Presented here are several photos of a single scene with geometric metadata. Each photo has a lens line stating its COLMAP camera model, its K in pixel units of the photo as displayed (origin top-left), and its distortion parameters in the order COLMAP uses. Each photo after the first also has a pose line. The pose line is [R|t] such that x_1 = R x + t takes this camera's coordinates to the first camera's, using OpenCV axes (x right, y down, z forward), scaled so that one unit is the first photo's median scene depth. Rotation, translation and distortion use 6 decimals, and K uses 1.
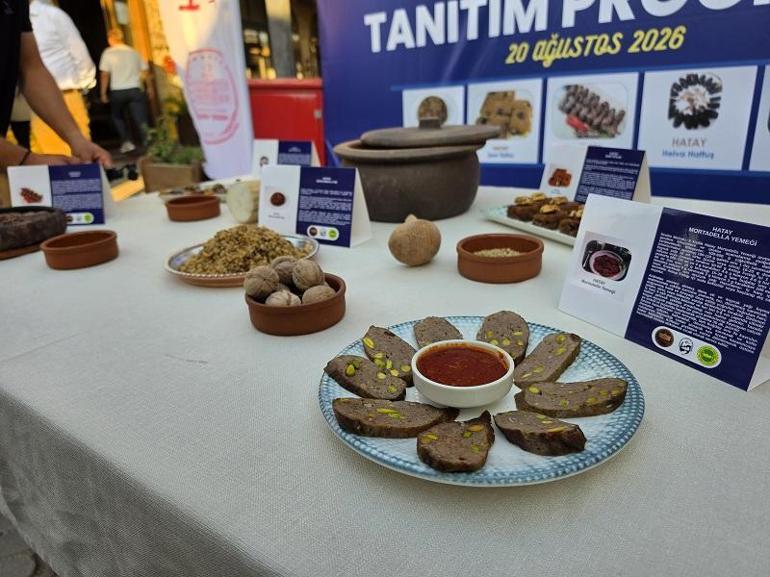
lens RADIAL K [[538.8, 0, 385.0], [0, 538.8, 288.5], [0, 0, 1]] dist [-0.006712, -0.037712]
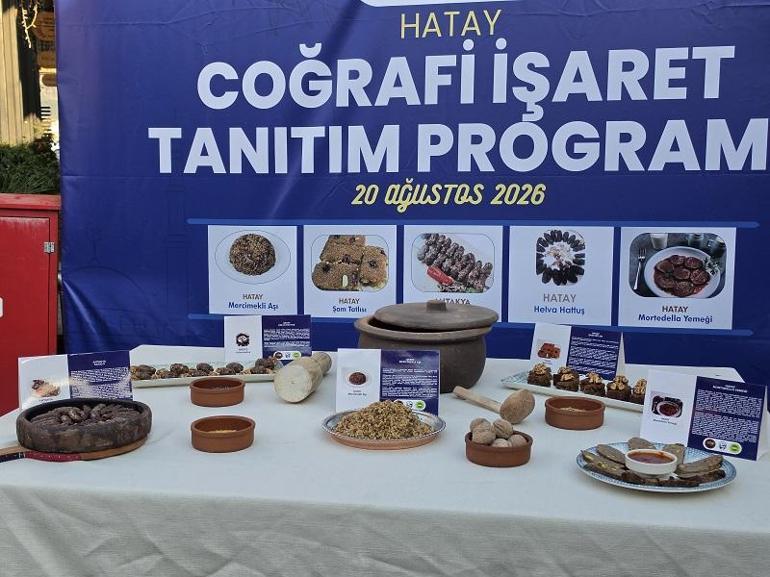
lens RADIAL K [[1012.2, 0, 357.7], [0, 1012.2, 291.0], [0, 0, 1]] dist [0.016708, -0.013556]
pose [[0.899131, -0.004907, 0.437651, -0.542339], [0.101906, 0.974803, -0.198430, 0.037320], [-0.425650, 0.223013, 0.876976, -0.435879]]
